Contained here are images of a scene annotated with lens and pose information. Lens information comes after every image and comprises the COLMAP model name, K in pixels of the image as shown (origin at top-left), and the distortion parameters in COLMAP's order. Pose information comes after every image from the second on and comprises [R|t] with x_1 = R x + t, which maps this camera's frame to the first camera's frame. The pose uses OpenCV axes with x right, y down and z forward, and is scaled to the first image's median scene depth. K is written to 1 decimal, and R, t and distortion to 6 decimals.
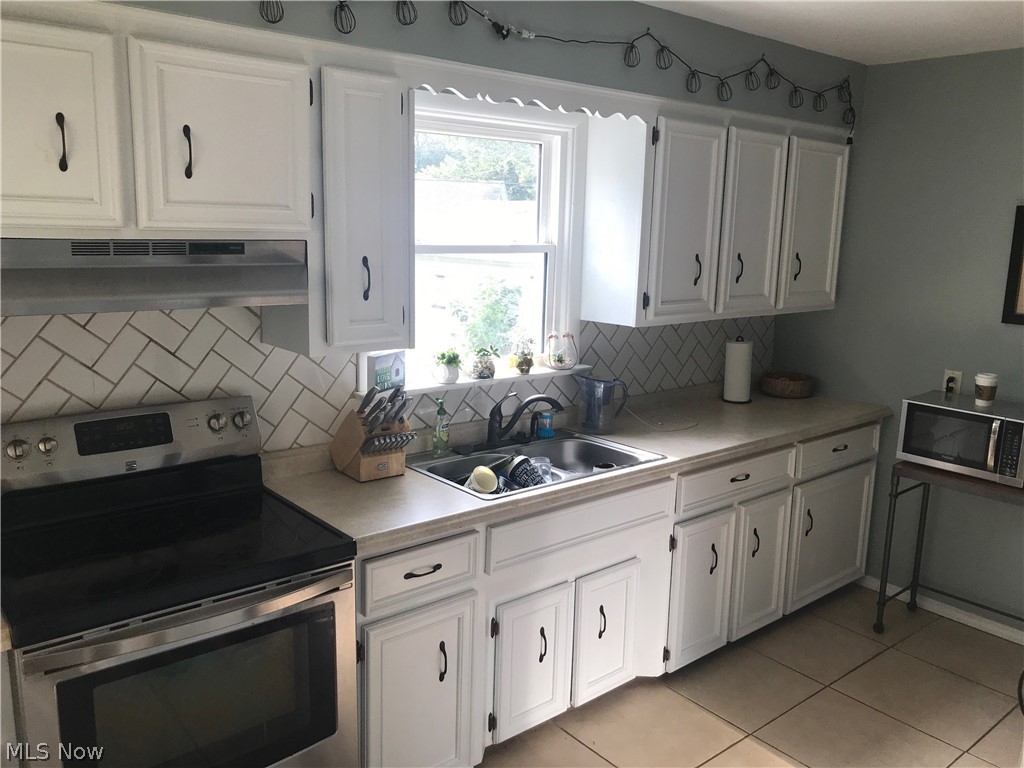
lens RADIAL K [[847.6, 0, 512.0], [0, 847.6, 384.0], [0, 0, 1]] dist [0.024938, -0.003093]
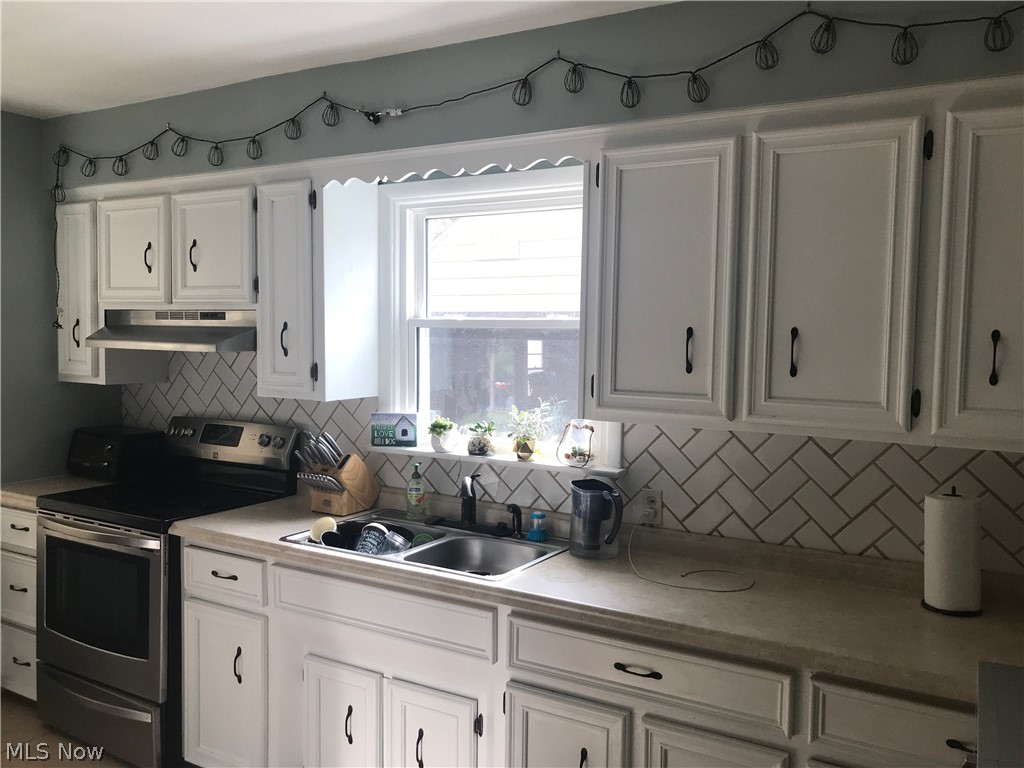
lens RADIAL K [[941.9, 0, 511.2], [0, 941.9, 372.0], [0, 0, 1]] dist [0.022794, -0.002566]
pose [[0.282521, 0.041170, -0.958377, 1.023457], [-0.173100, 0.984866, -0.008720, -0.099450], [0.943514, 0.168359, 0.285372, 0.748750]]
